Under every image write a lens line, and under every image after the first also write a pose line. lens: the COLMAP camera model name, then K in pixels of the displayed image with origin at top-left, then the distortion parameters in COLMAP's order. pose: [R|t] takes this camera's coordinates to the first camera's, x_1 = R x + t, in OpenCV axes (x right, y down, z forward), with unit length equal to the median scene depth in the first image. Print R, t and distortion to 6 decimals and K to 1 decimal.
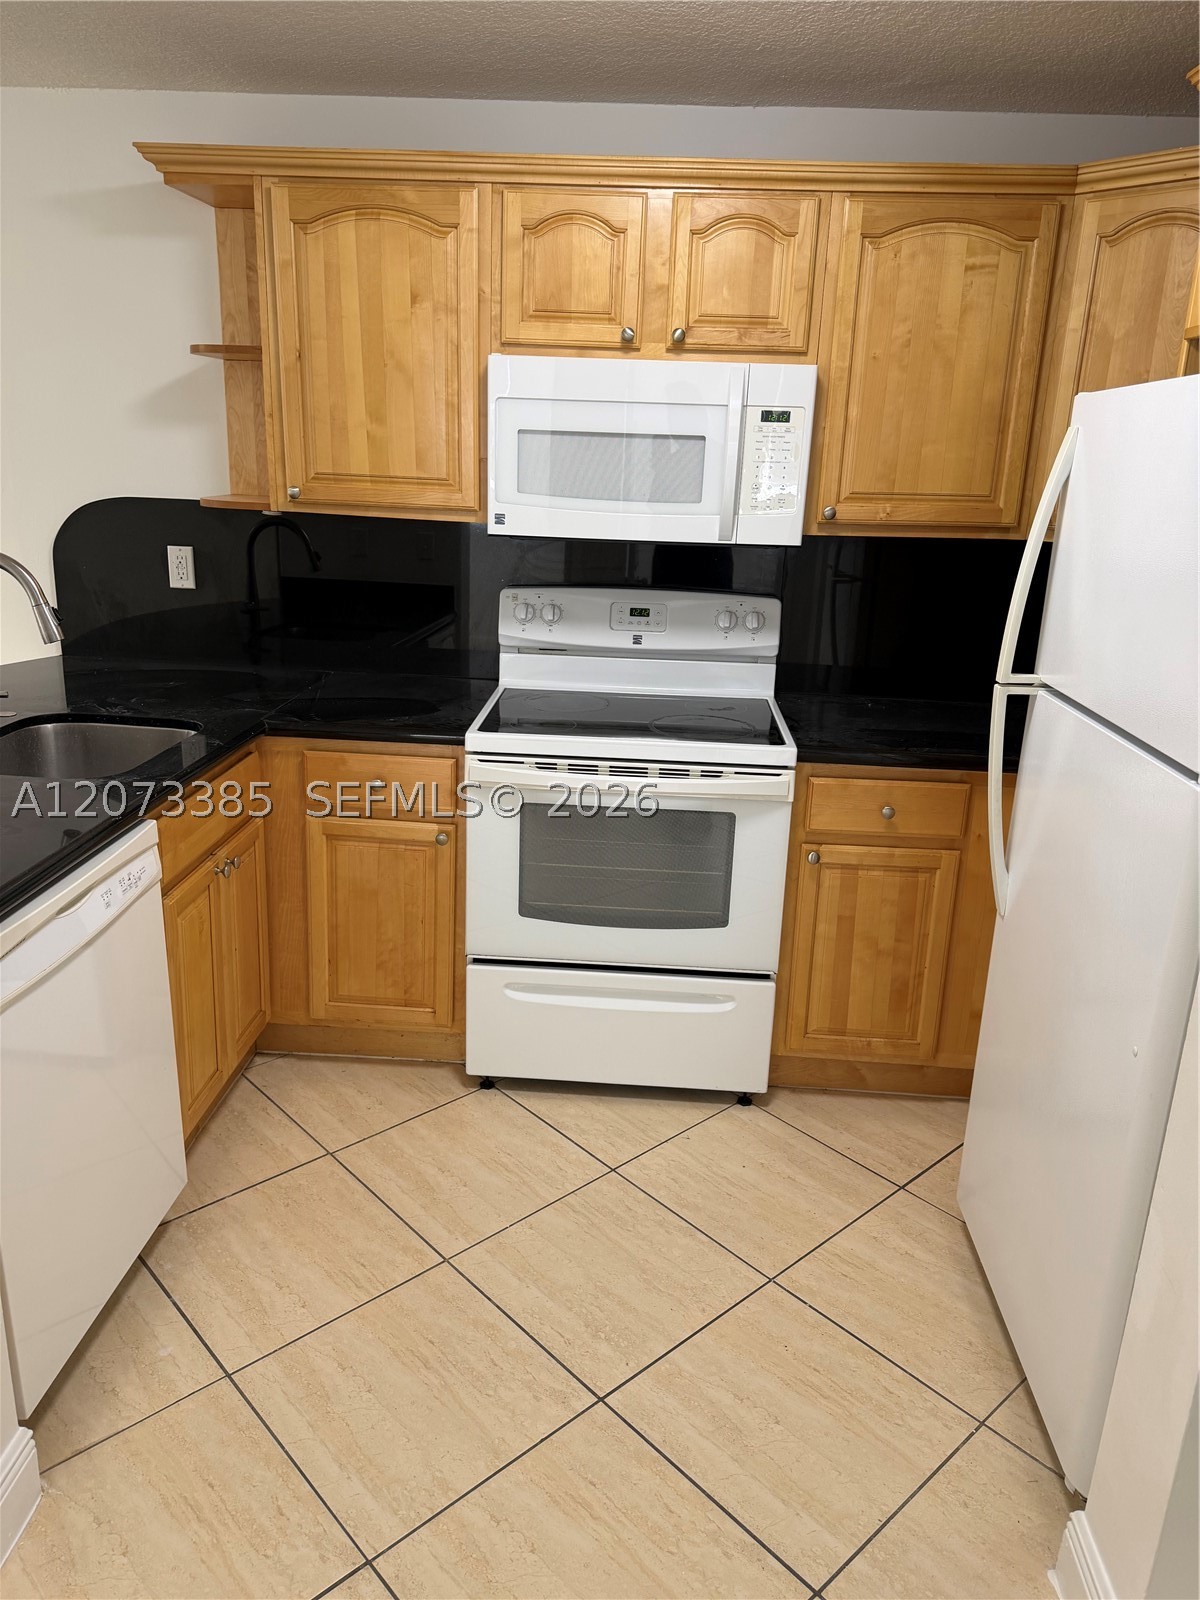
lens RADIAL K [[1134.6, 0, 599.6], [0, 1134.6, 805.3], [0, 0, 1]] dist [0.002527, -0.003532]
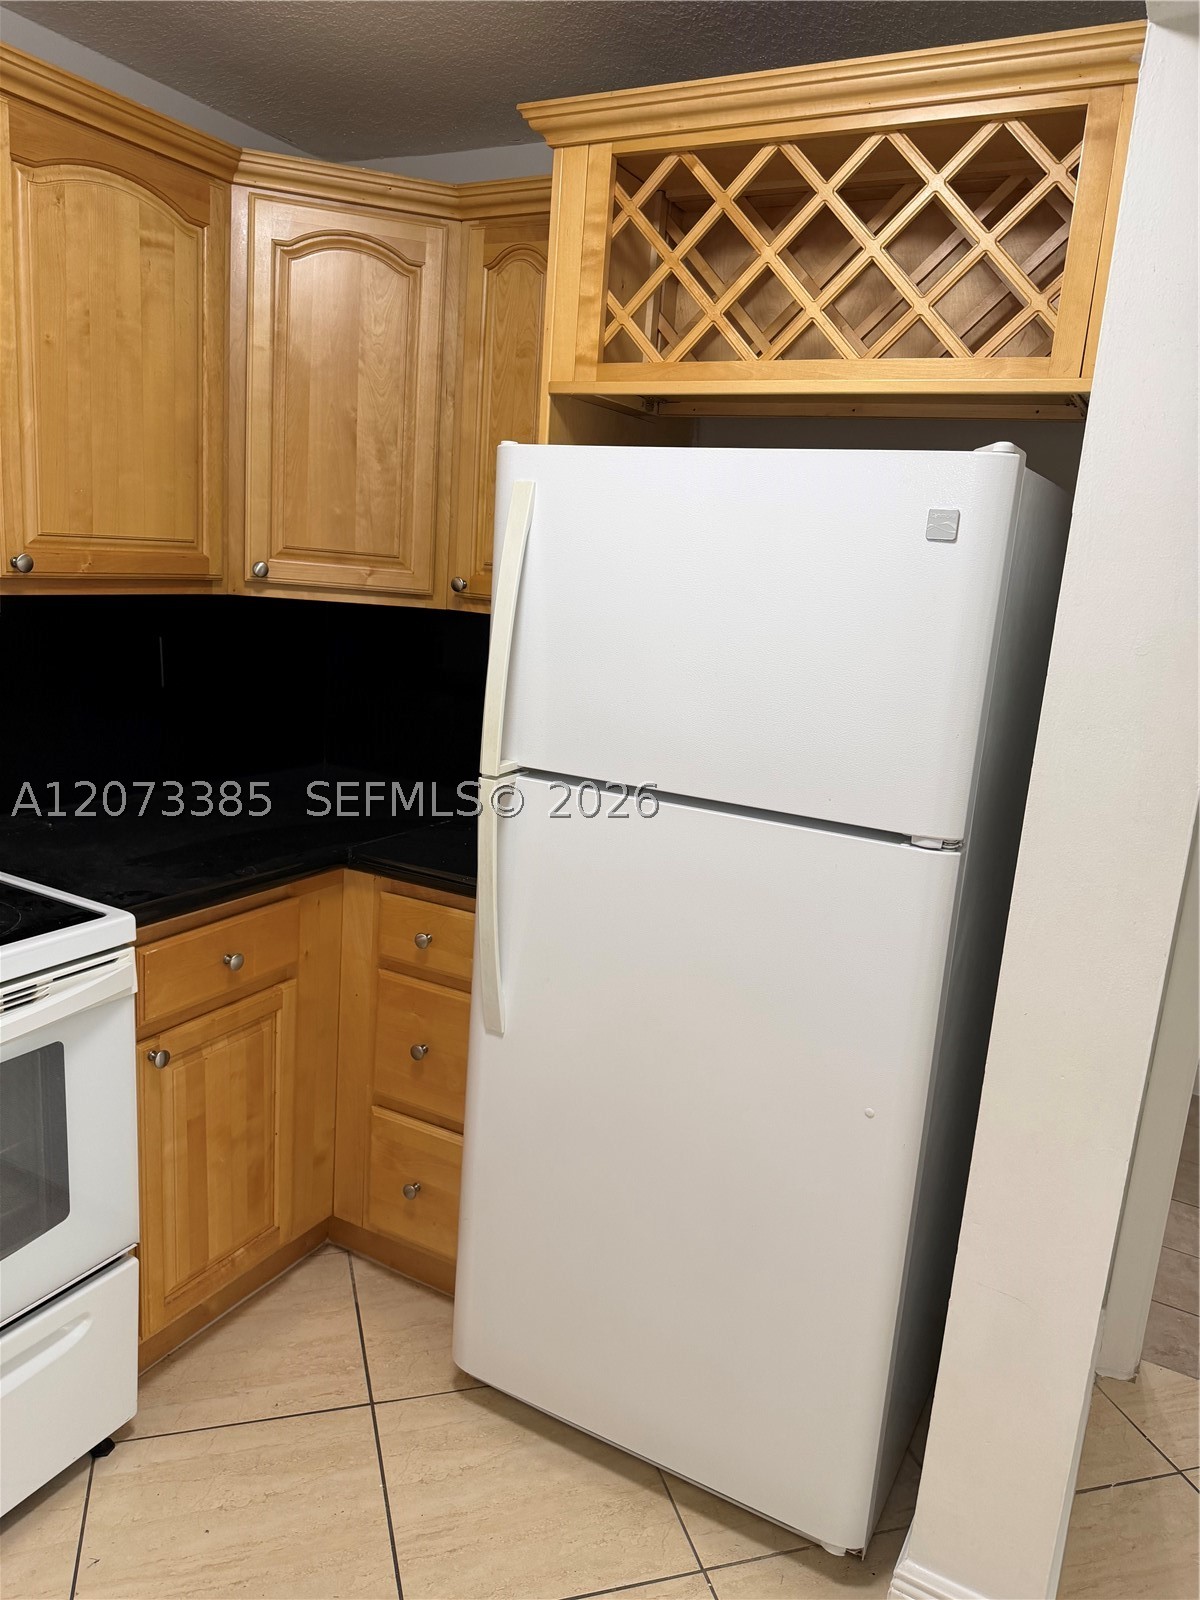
lens RADIAL K [[1134.6, 0, 599.6], [0, 1134.6, 805.3], [0, 0, 1]] dist [0.002527, -0.003532]
pose [[0.426656, -0.202212, 0.881519, -0.281963], [0.212103, 0.969874, 0.119822, -0.132819], [-0.879191, 0.135850, 0.456692, 0.428625]]
